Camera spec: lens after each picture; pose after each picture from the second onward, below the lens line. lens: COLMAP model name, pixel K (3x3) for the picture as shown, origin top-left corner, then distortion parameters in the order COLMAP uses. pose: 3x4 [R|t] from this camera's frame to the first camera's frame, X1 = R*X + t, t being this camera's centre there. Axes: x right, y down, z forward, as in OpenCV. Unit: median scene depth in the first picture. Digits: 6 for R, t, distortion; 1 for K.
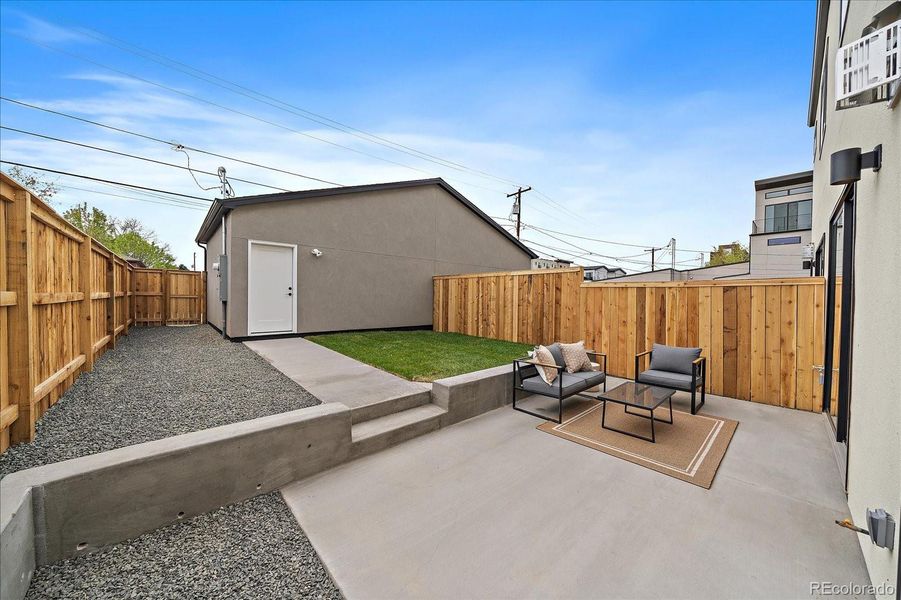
lens RADIAL K [[316.4, 0, 445.9], [0, 316.4, 298.1], [0, 0, 1]] dist [0.011813, 0.000017]
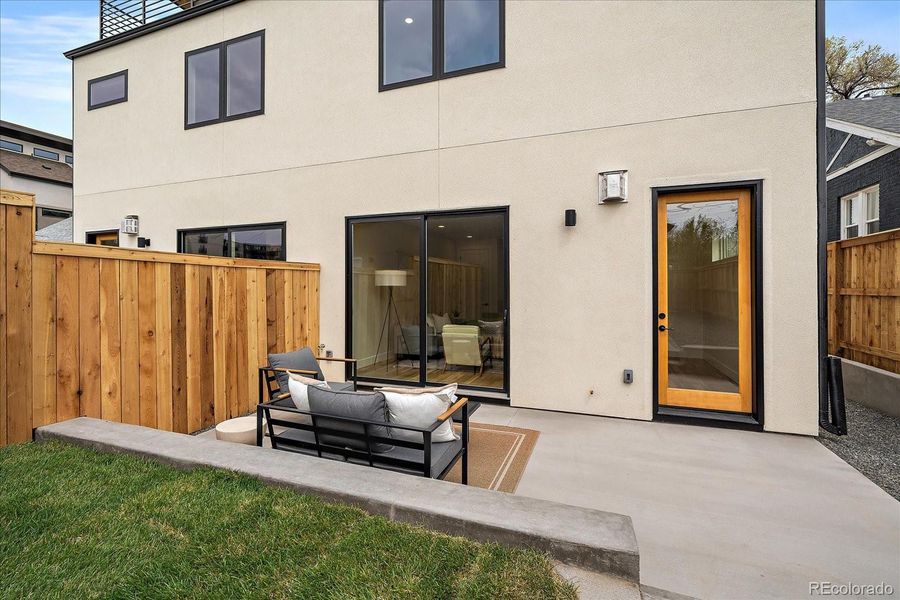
lens RADIAL K [[408.3, 0, 447.5], [0, 408.3, 291.9], [0, 0, 1]] dist [-0.000887, -0.000085]
pose [[-0.449947, -0.019484, 0.892843, -0.212570], [0.003130, 0.999721, 0.023394, -0.001008], [-0.893050, 0.013320, -0.449761, 0.936107]]
